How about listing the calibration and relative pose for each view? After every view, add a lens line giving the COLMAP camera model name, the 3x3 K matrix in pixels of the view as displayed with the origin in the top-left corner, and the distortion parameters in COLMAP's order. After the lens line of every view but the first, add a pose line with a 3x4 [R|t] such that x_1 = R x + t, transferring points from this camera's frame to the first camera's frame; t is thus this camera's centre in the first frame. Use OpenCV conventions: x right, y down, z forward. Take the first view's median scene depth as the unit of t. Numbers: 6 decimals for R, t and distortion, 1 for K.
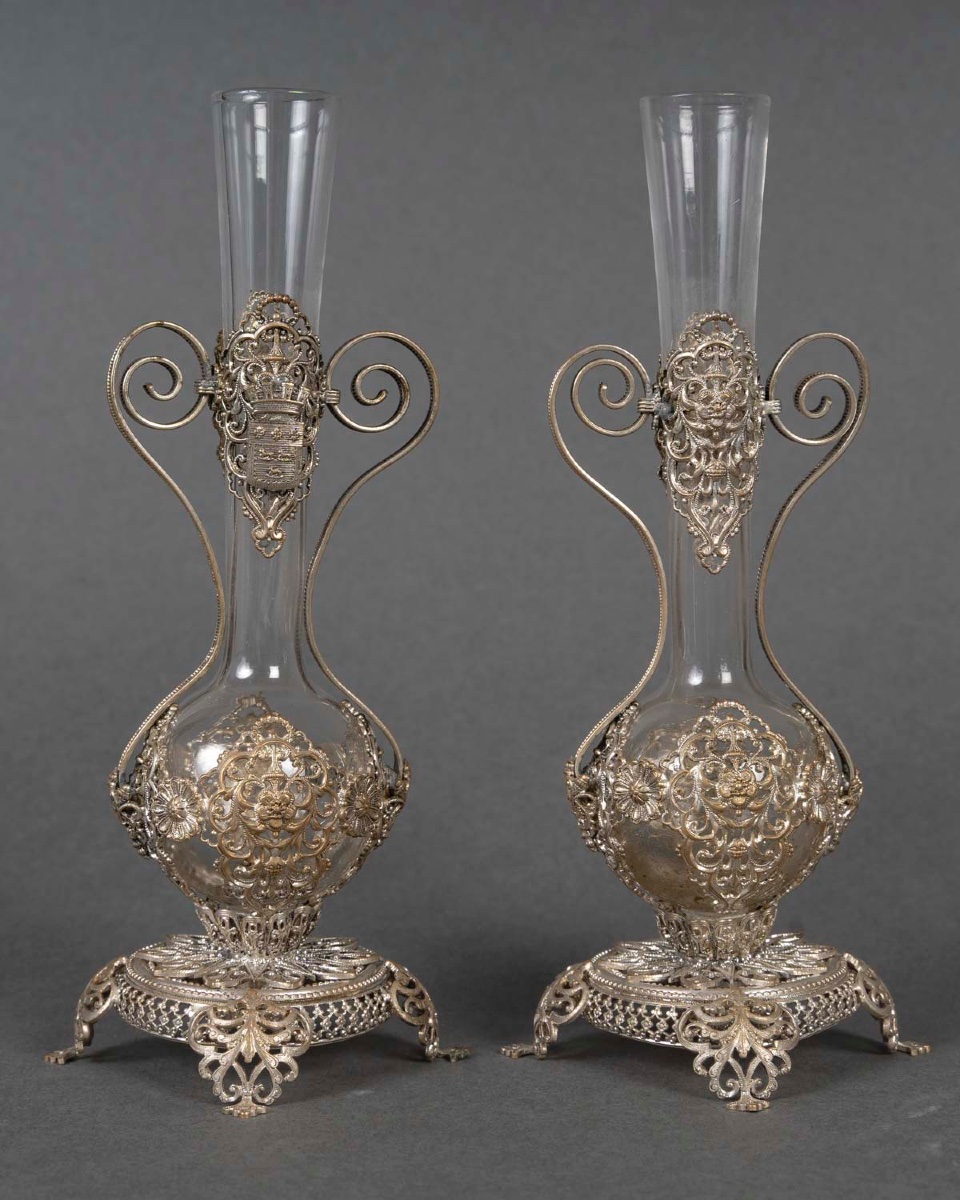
lens RADIAL K [[2713.2, 0, 513.7], [0, 2713.2, 607.5], [0, 0, 1]] dist [0.020294, 0.000000]
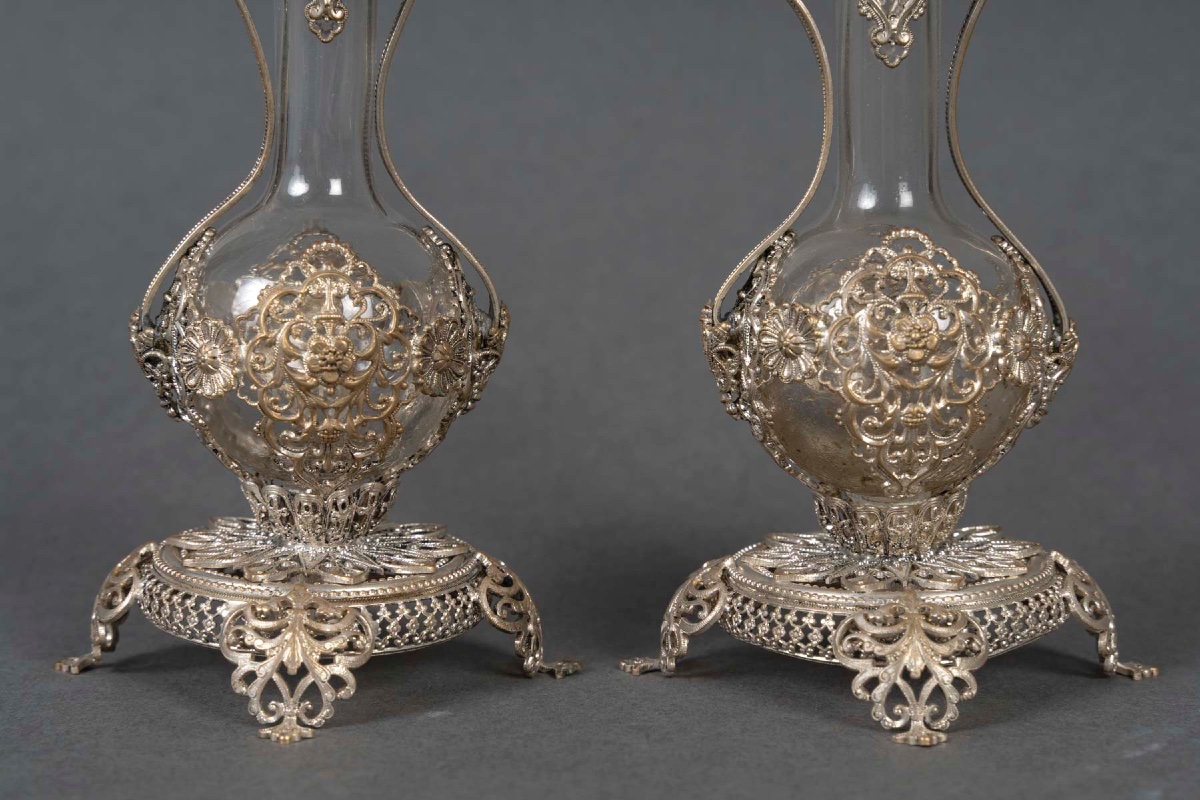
lens RADIAL K [[3074.6, 0, 597.5], [0, 3074.6, 392.7], [0, 0, 1]] dist [0.113061, 0.000000]
pose [[0.999082, 0.011775, -0.041178, 0.026565], [-0.008781, 0.997354, 0.072169, 0.017753], [0.041919, -0.071742, 0.996542, 0.101409]]
